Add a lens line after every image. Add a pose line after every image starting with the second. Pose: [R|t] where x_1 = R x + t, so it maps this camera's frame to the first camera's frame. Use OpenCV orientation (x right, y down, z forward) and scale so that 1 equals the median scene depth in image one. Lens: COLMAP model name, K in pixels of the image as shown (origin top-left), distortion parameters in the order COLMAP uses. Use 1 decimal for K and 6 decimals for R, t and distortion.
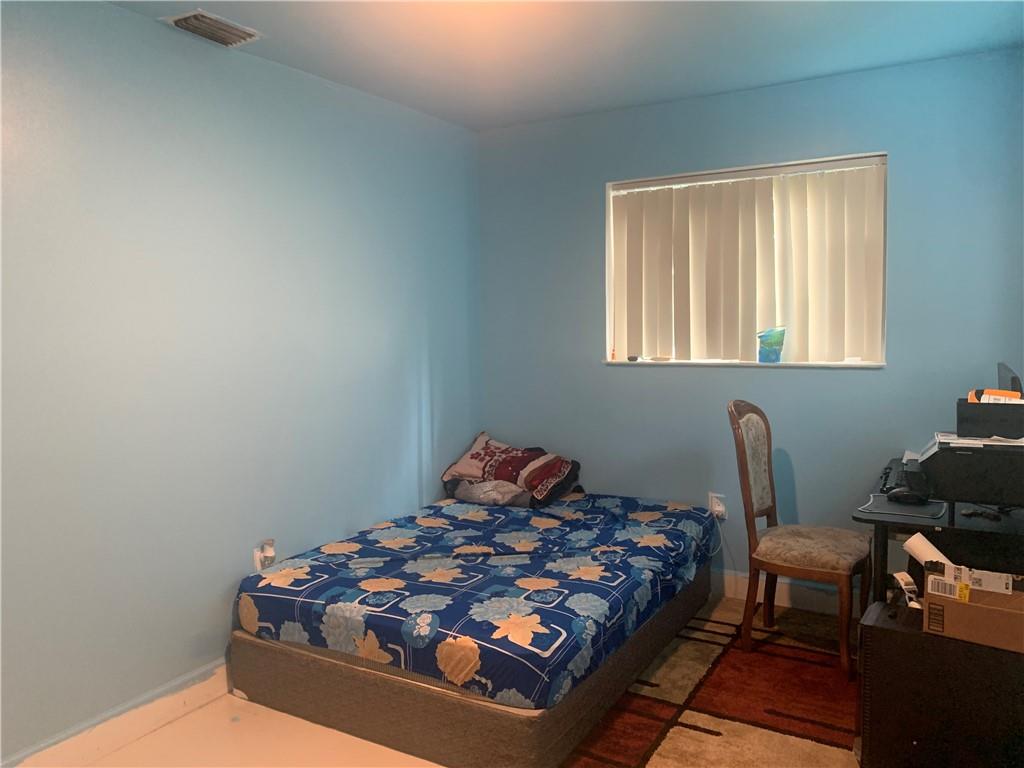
lens RADIAL K [[783.5, 0, 508.4], [0, 783.5, 377.0], [0, 0, 1]] dist [0.064160, -0.097005]
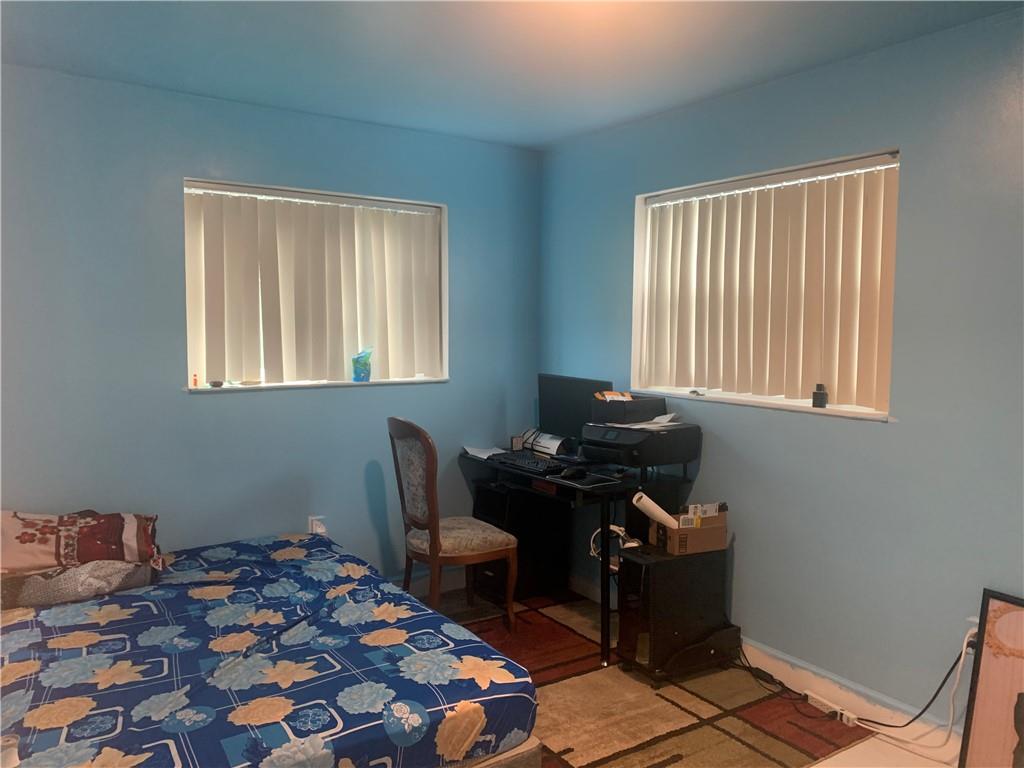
lens RADIAL K [[783.5, 0, 508.4], [0, 783.5, 377.0], [0, 0, 1]] dist [0.064160, -0.097005]
pose [[0.438249, -0.038694, 0.898020, -0.541371], [0.054710, 0.998369, 0.016319, -0.031273], [-0.897187, 0.041979, 0.439652, 0.363039]]
